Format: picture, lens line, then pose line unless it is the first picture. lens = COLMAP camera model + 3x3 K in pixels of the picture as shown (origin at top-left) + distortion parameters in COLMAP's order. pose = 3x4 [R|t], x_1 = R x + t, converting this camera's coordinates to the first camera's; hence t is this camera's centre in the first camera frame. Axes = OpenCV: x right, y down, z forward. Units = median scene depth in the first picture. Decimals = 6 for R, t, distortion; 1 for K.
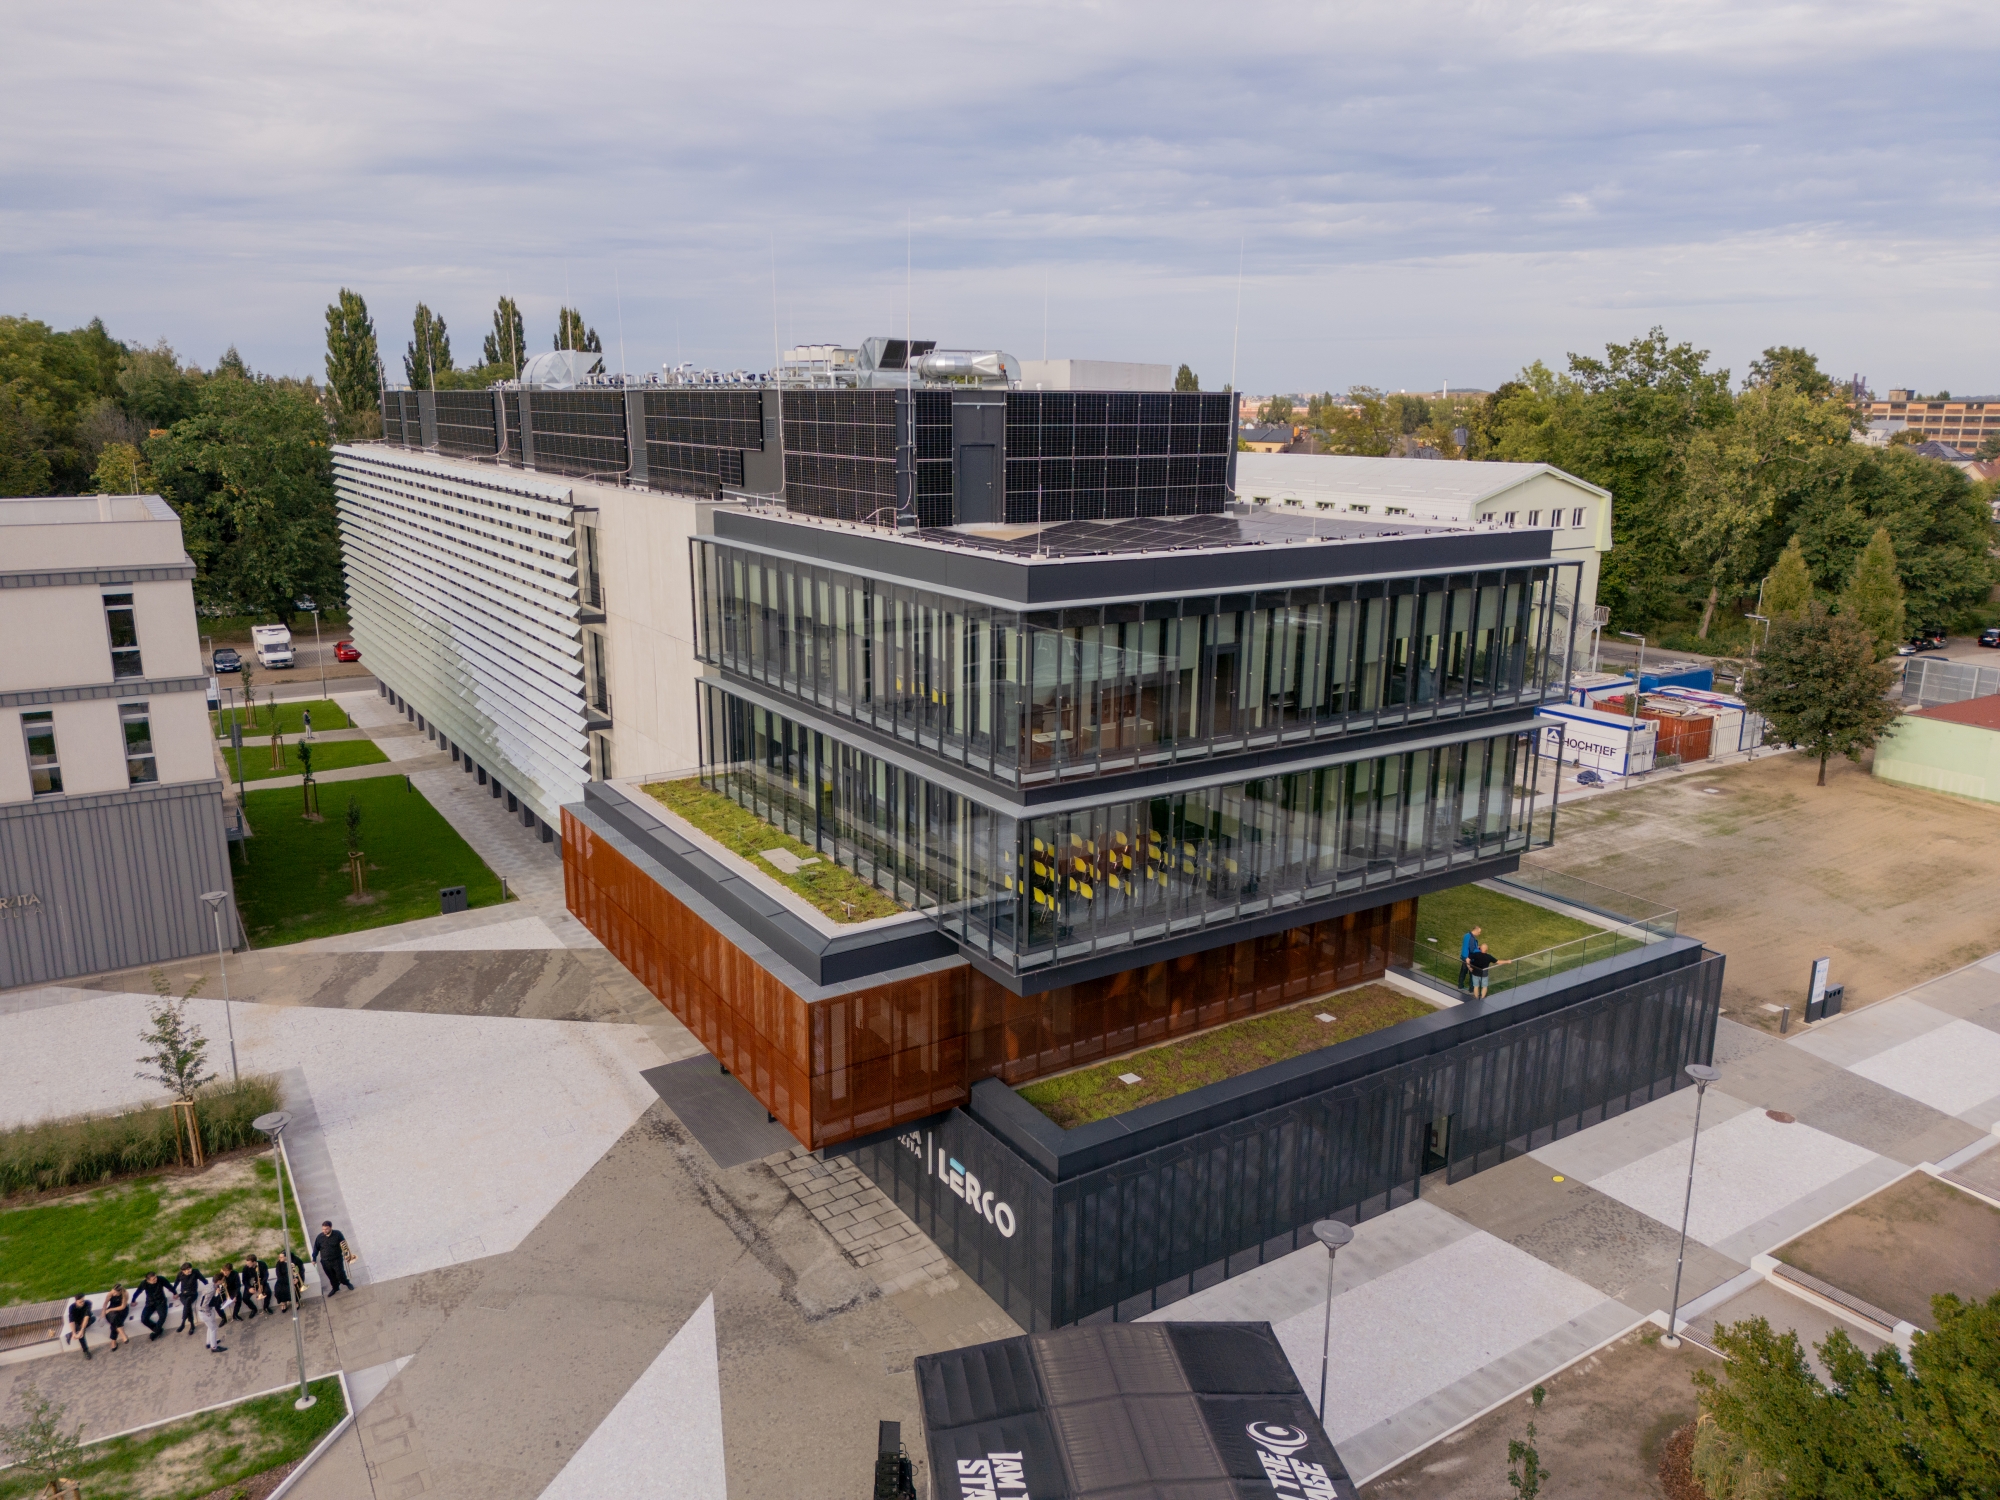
lens RADIAL K [[1400.7, 0, 1000.0], [0, 1400.7, 750.0], [0, 0, 1]] dist [0.068954, -0.073321]
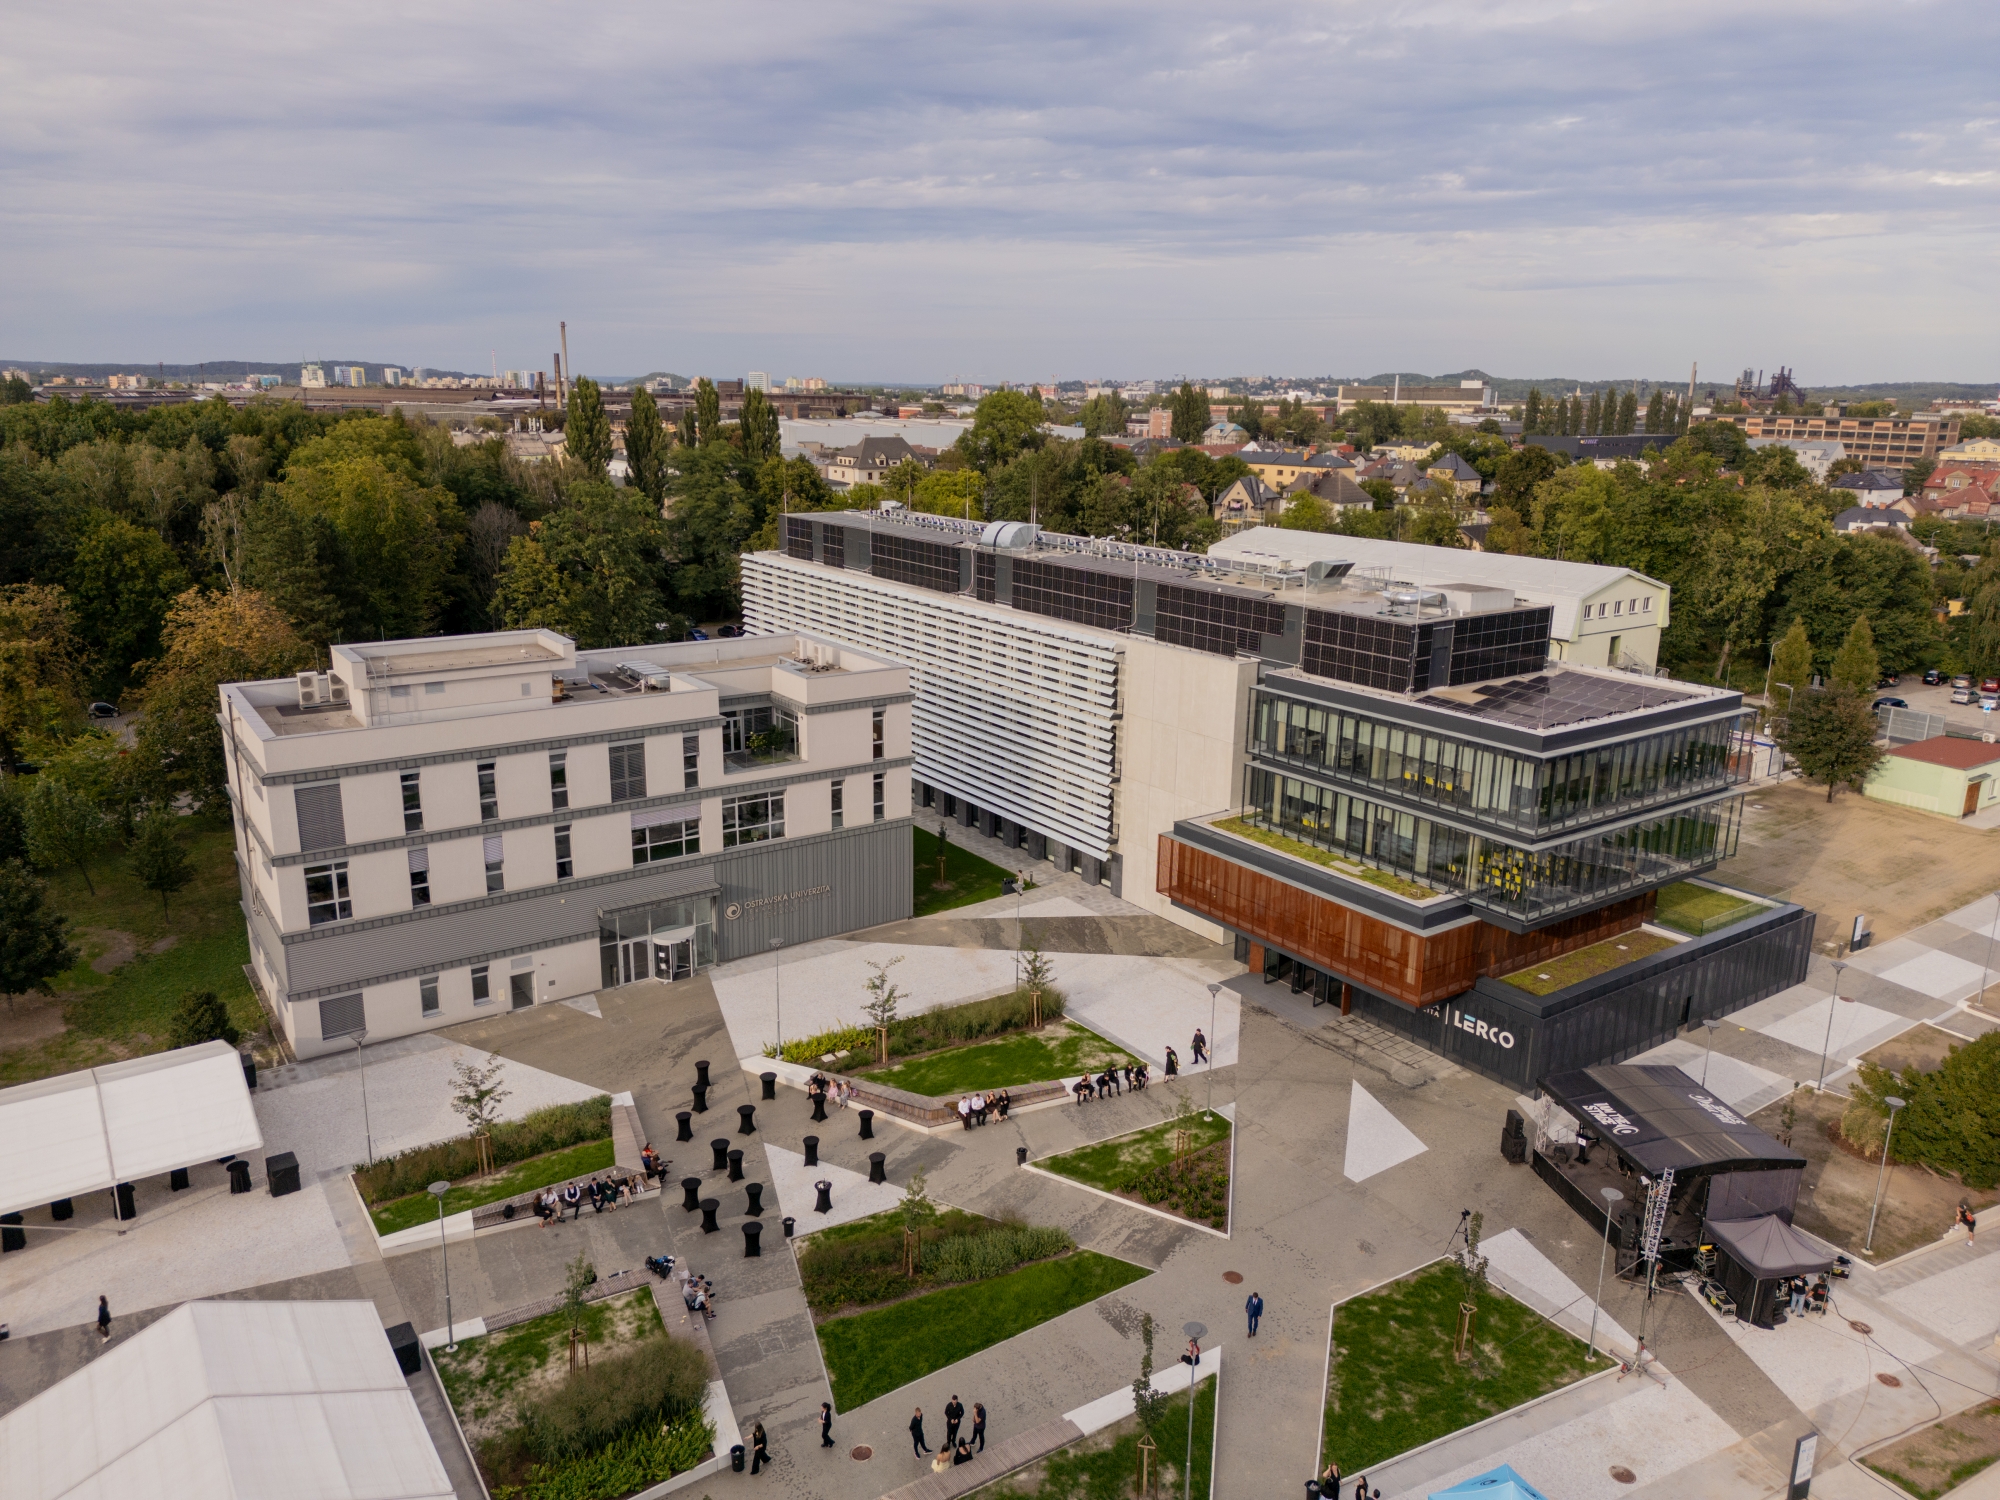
lens RADIAL K [[1376.6, 0, 997.6], [0, 1376.6, 756.2], [0, 0, 1]] dist [0.076127, -0.087344]
pose [[0.999449, -0.005104, 0.032805, -0.422784], [0.004482, 0.999809, 0.019012, -0.068733], [-0.032896, -0.018855, 0.999281, -0.536678]]
